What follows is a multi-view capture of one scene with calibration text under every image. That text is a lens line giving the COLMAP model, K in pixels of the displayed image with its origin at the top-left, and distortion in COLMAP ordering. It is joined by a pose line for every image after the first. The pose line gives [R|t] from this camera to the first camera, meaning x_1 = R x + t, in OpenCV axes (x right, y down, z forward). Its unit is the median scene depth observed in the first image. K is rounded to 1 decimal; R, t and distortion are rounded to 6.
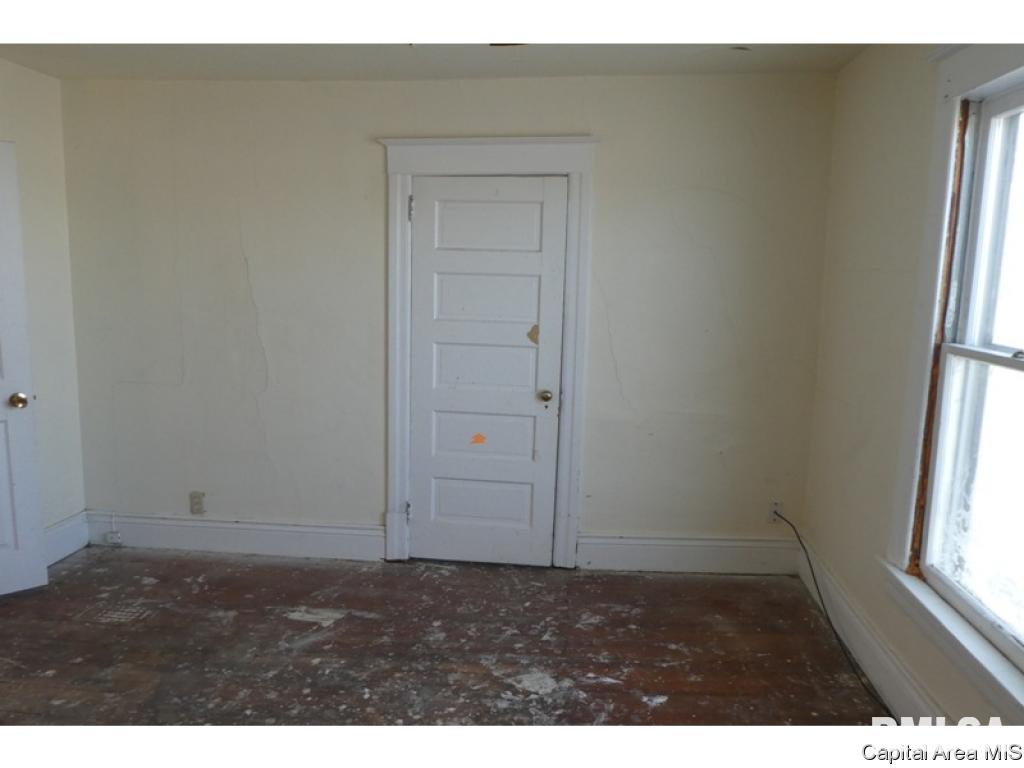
lens RADIAL K [[744.5, 0, 520.5], [0, 744.5, 382.5], [0, 0, 1]] dist [-0.021435, 0.000703]
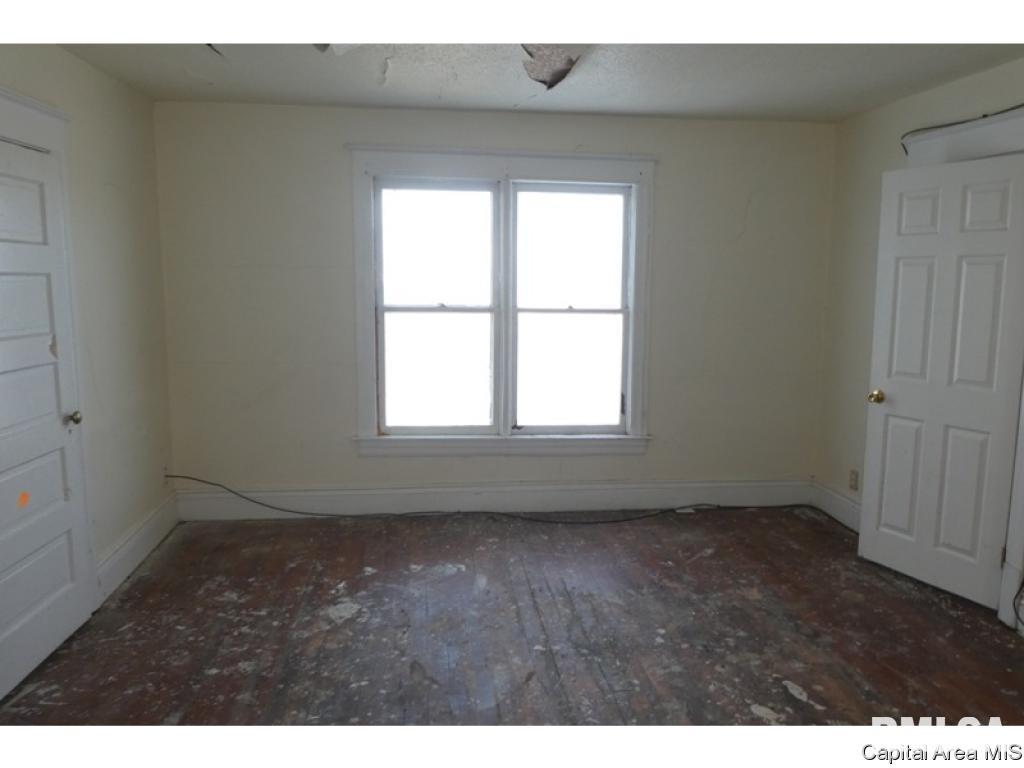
lens RADIAL K [[744.5, 0, 520.5], [0, 744.5, 382.5], [0, 0, 1]] dist [-0.021435, 0.000703]
pose [[-0.203459, -0.159662, 0.965978, -1.010414], [0.129457, 0.973565, 0.188183, -0.130934], [-0.970487, 0.163340, -0.177411, 0.767875]]
